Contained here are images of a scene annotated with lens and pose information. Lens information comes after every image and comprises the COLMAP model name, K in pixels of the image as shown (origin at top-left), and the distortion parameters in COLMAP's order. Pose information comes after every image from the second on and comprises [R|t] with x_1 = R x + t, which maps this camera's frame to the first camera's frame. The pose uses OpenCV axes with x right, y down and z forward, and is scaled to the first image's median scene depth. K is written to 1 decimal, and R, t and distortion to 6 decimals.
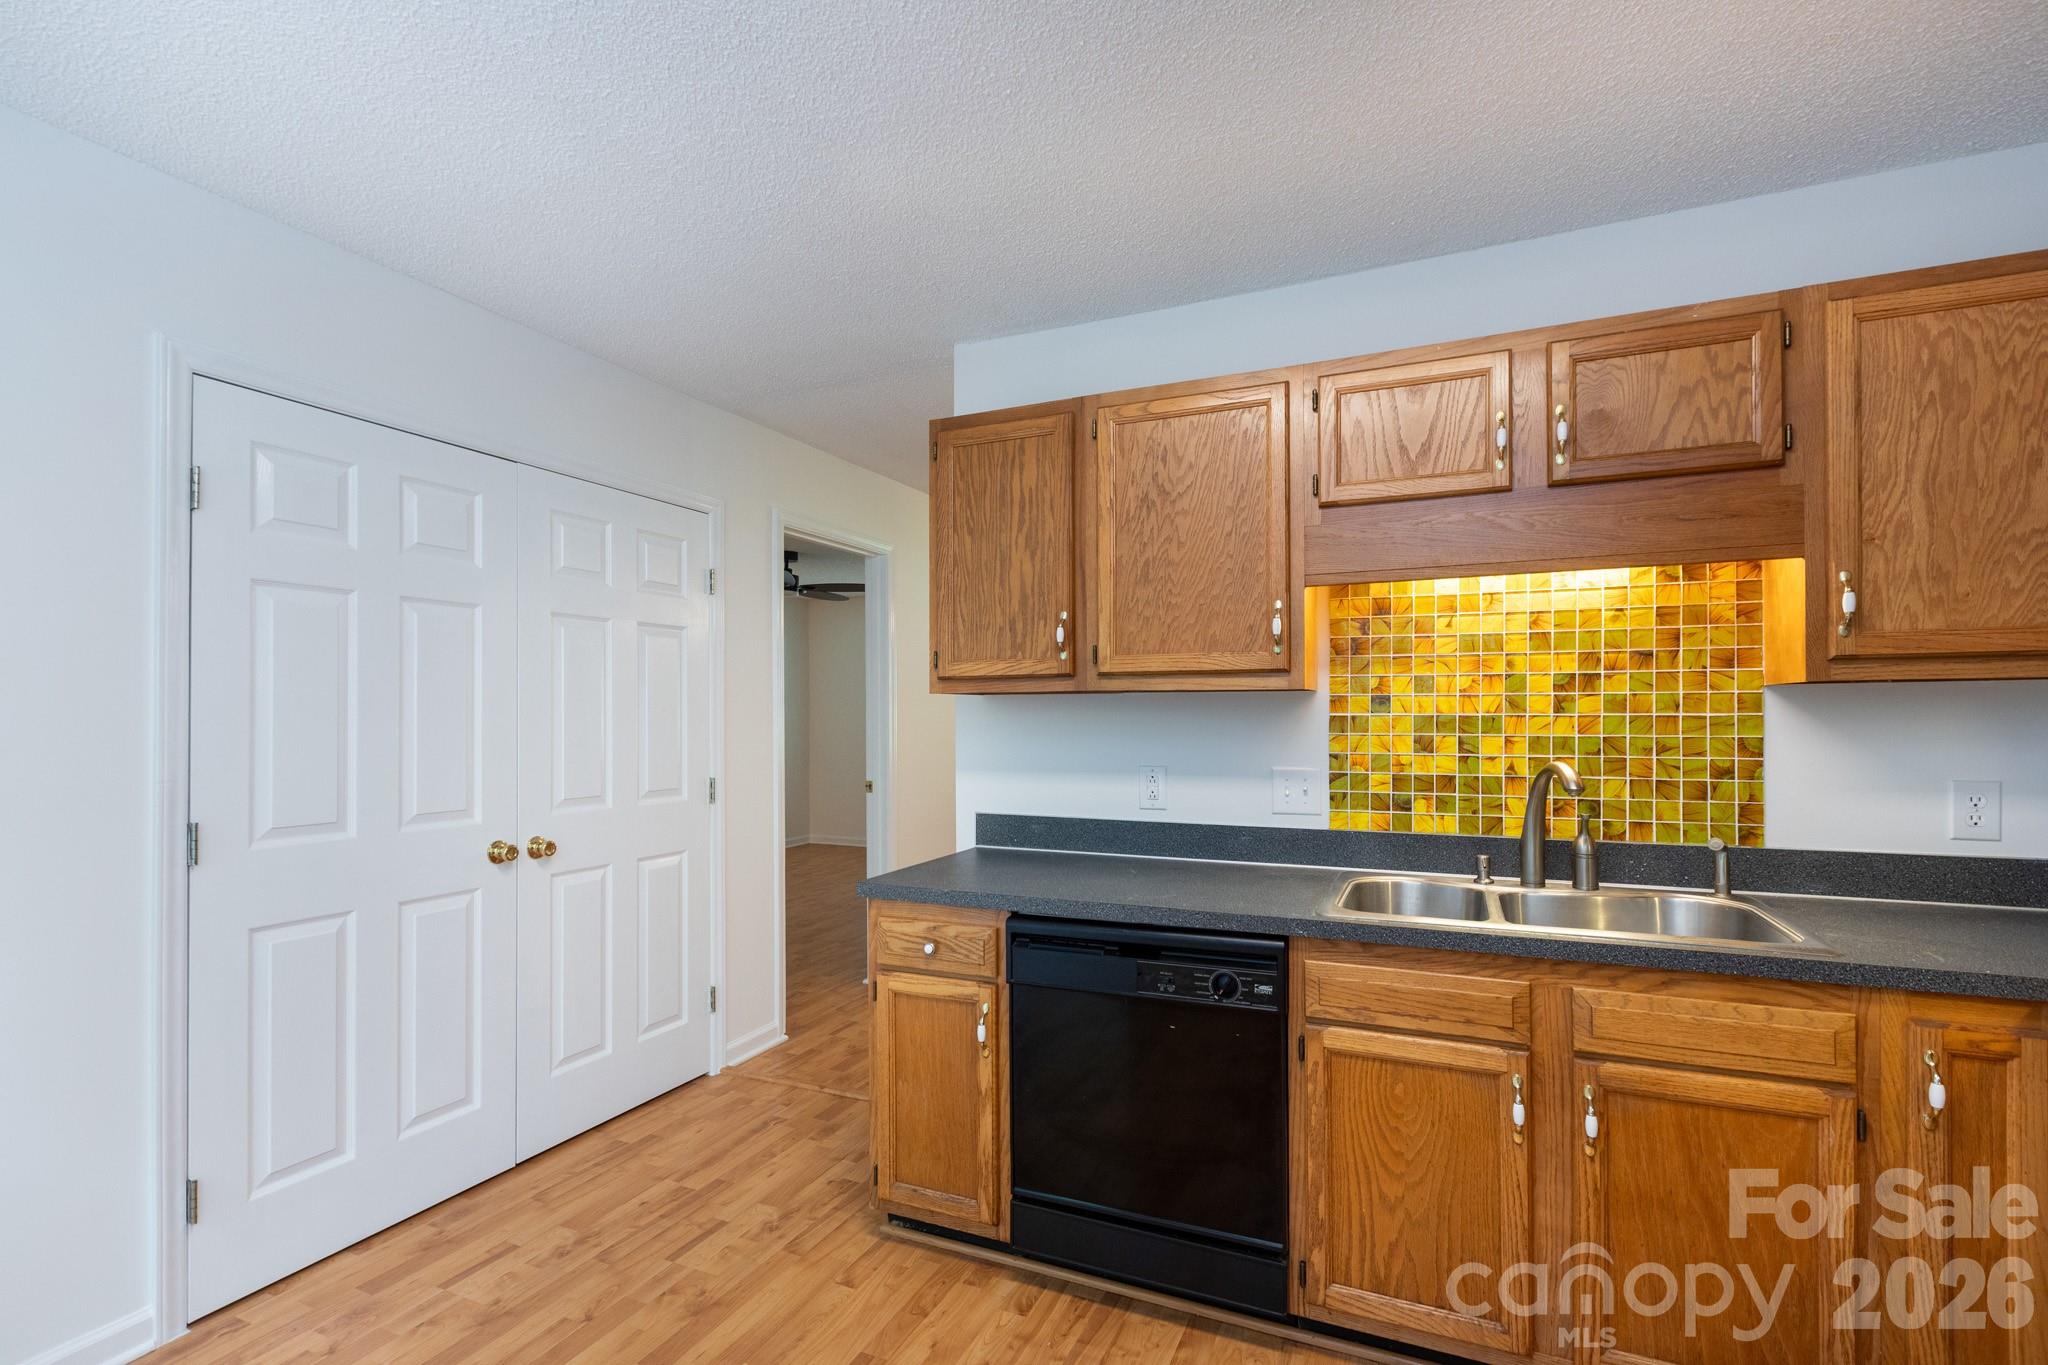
lens RADIAL K [[947.4, 0, 999.3], [0, 947.4, 708.0], [0, 0, 1]] dist [-0.001100, -0.000141]
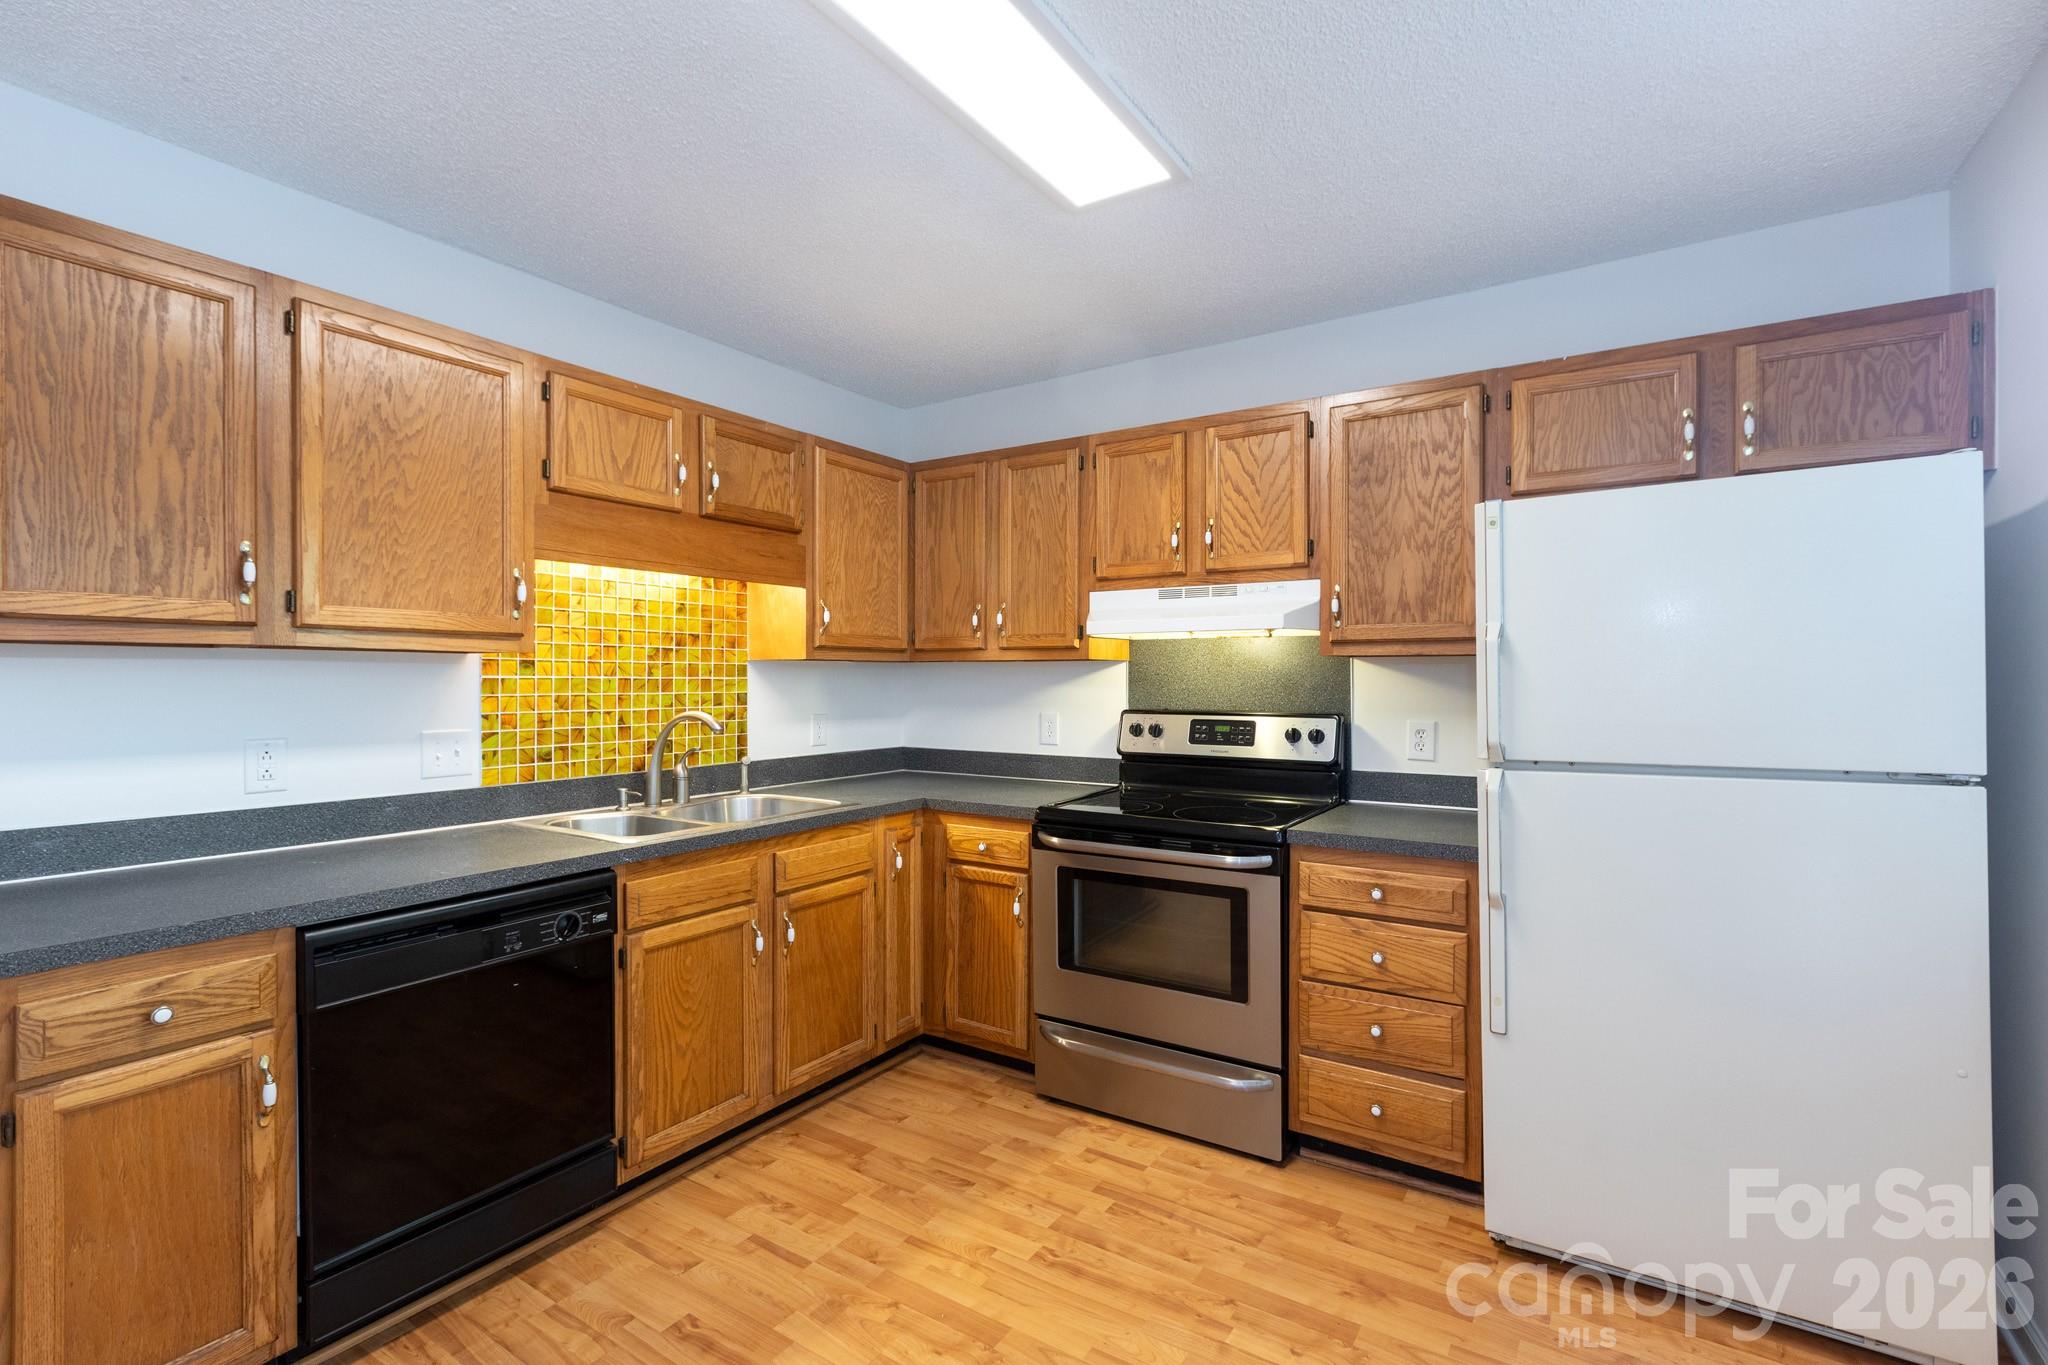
lens RADIAL K [[941.6, 0, 1024.0], [0, 941.6, 682.5], [0, 0, 1]] dist [-0.002940, -0.000593]
pose [[0.139061, -0.000467, 0.990284, -0.655973], [-0.008374, 0.999964, 0.001648, 0.006893], [-0.990248, -0.008522, 0.139053, 0.289447]]
